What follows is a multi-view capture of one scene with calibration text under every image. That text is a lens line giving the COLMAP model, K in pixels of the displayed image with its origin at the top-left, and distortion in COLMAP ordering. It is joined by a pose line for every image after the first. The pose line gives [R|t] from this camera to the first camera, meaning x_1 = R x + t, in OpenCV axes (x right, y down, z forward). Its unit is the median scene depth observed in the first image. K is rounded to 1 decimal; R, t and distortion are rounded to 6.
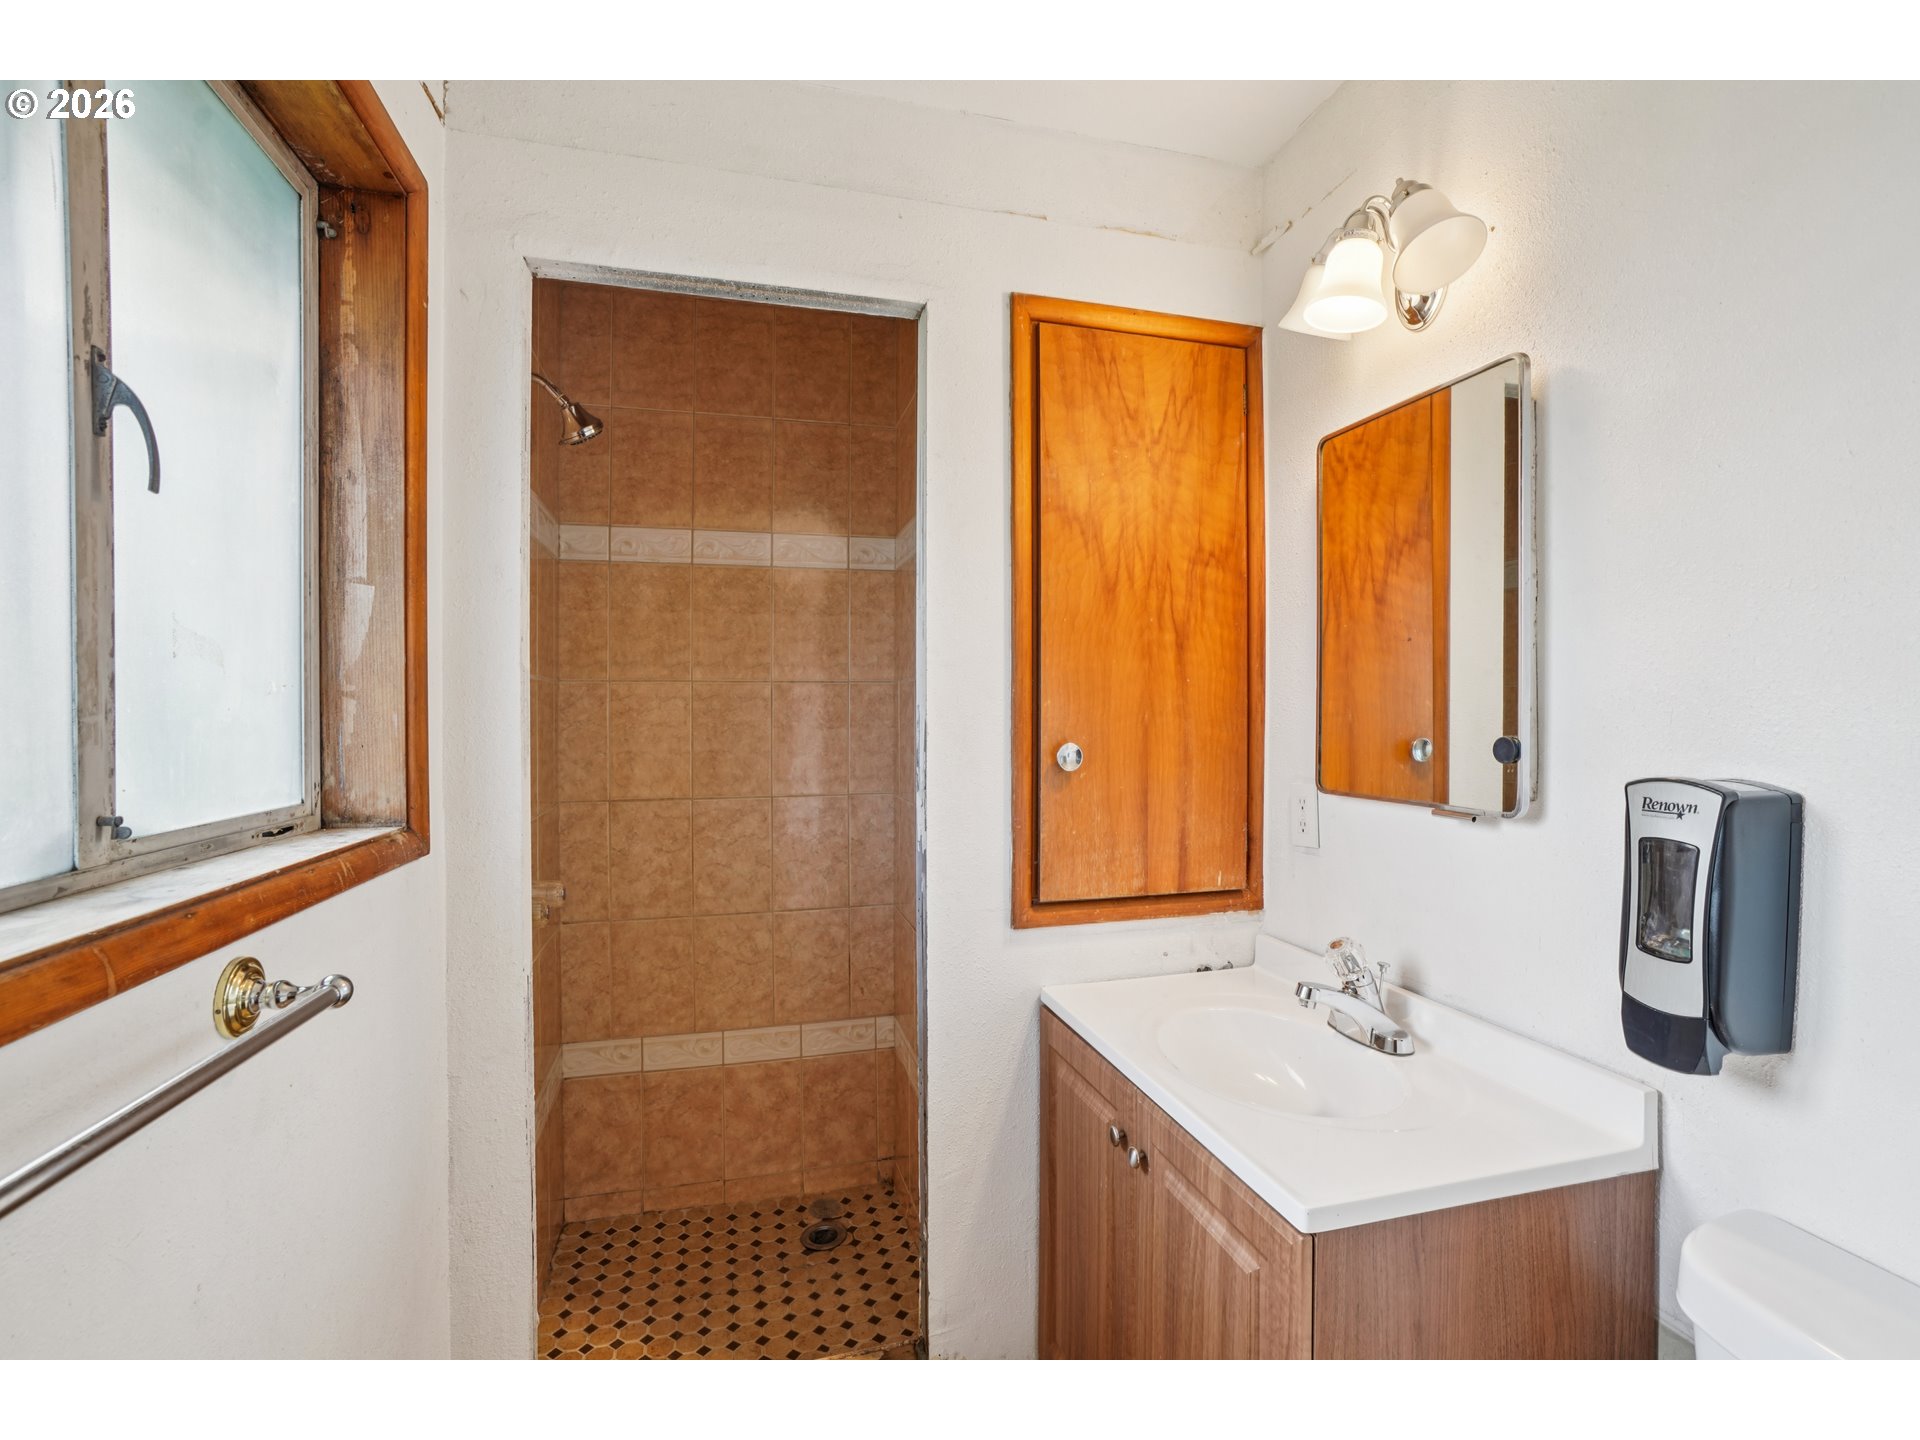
lens RADIAL K [[894.0, 0, 962.9], [0, 894.0, 714.3], [0, 0, 1]] dist [-0.046242, 0.007769]
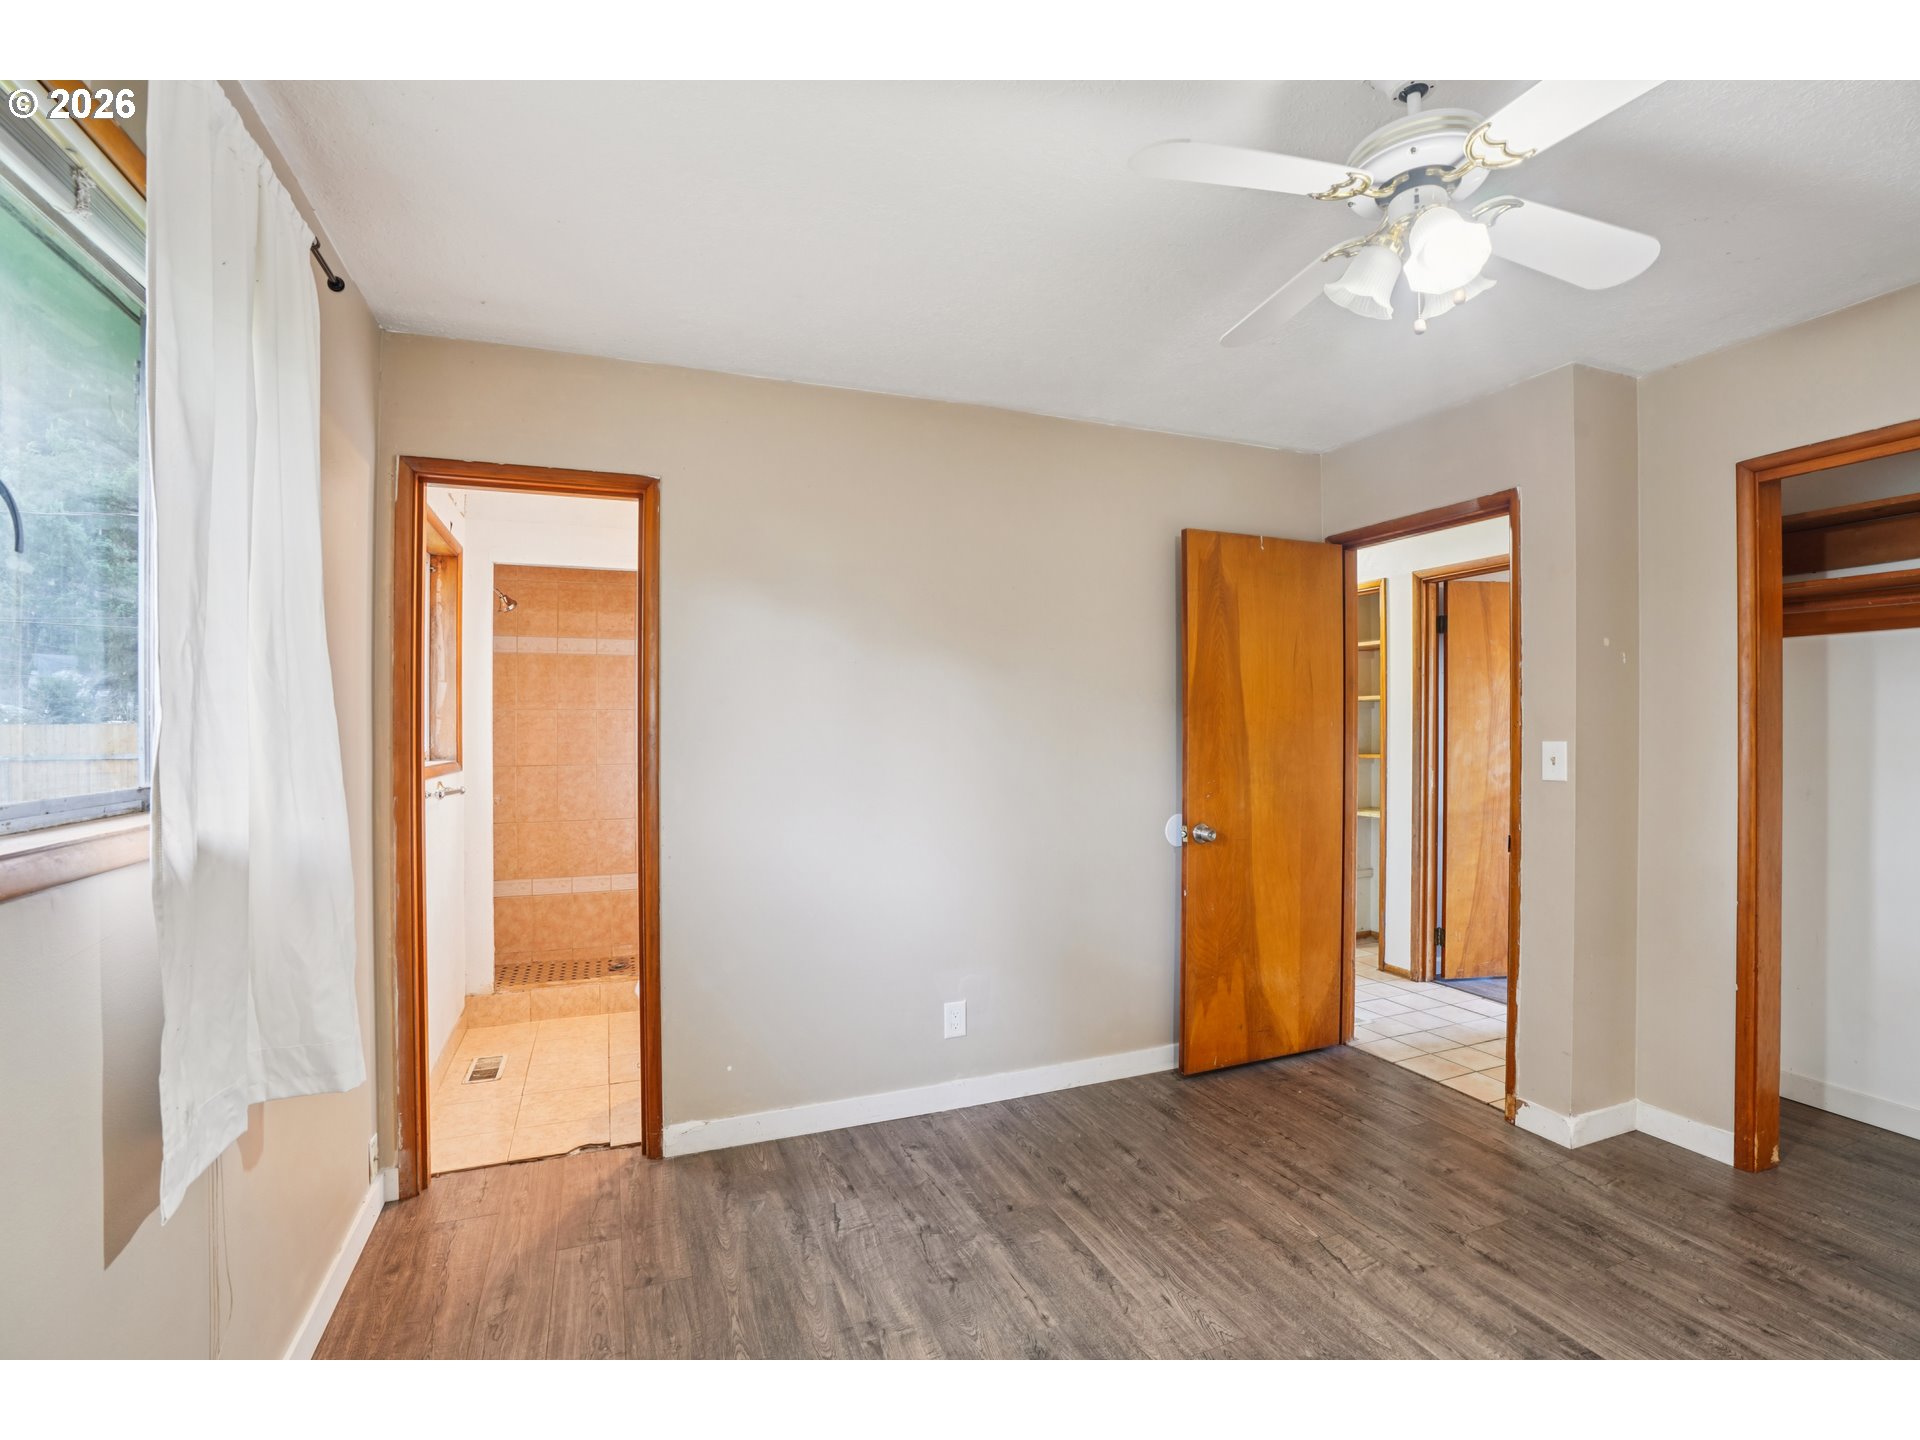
lens RADIAL K [[894.0, 0, 957.4], [0, 894.0, 717.9], [0, 0, 1]] dist [-0.046242, 0.007769]
pose [[0.992836, -0.002741, 0.119454, 0.386655], [0.004062, 0.999933, -0.010816, 0.009190], [-0.119417, 0.011223, 0.992781, -1.196075]]
